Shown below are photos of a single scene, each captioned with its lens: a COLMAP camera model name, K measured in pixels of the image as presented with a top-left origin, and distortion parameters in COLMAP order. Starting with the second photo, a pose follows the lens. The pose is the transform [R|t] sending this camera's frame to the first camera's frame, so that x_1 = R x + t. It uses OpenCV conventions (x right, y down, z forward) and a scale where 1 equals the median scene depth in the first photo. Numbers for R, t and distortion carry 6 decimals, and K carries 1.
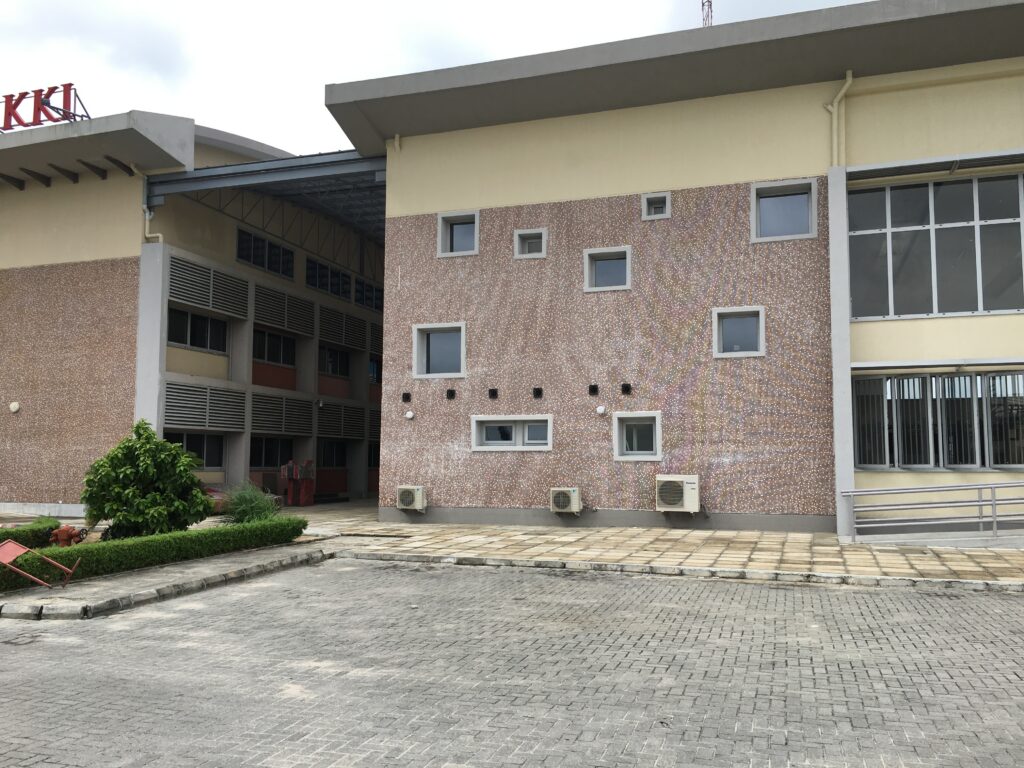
lens RADIAL K [[875.7, 0, 519.2], [0, 875.7, 384.0], [0, 0, 1]] dist [0.079386, -0.089485]
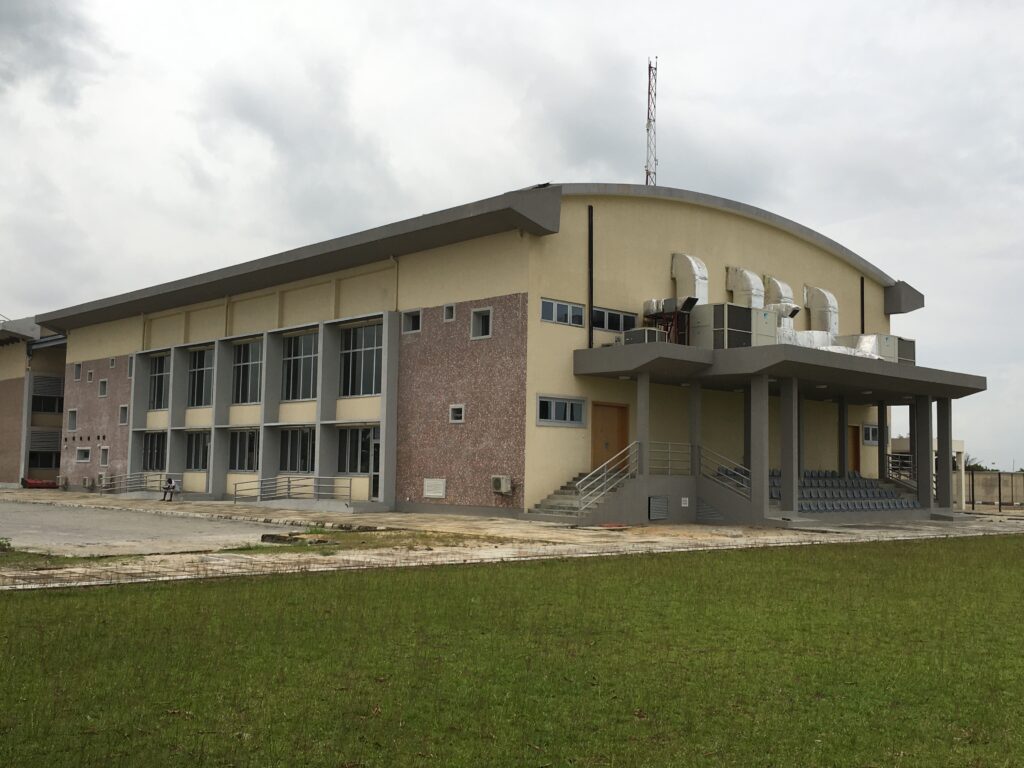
lens RADIAL K [[1056.6, 0, 510.2], [0, 1056.6, 384.0], [0, 0, 1]] dist [0.061883, -0.016294]
pose [[0.881989, -0.002470, -0.471264, 2.069761], [-0.020968, 0.998790, -0.044478, -0.027932], [0.470803, 0.049111, 0.880870, -0.888244]]
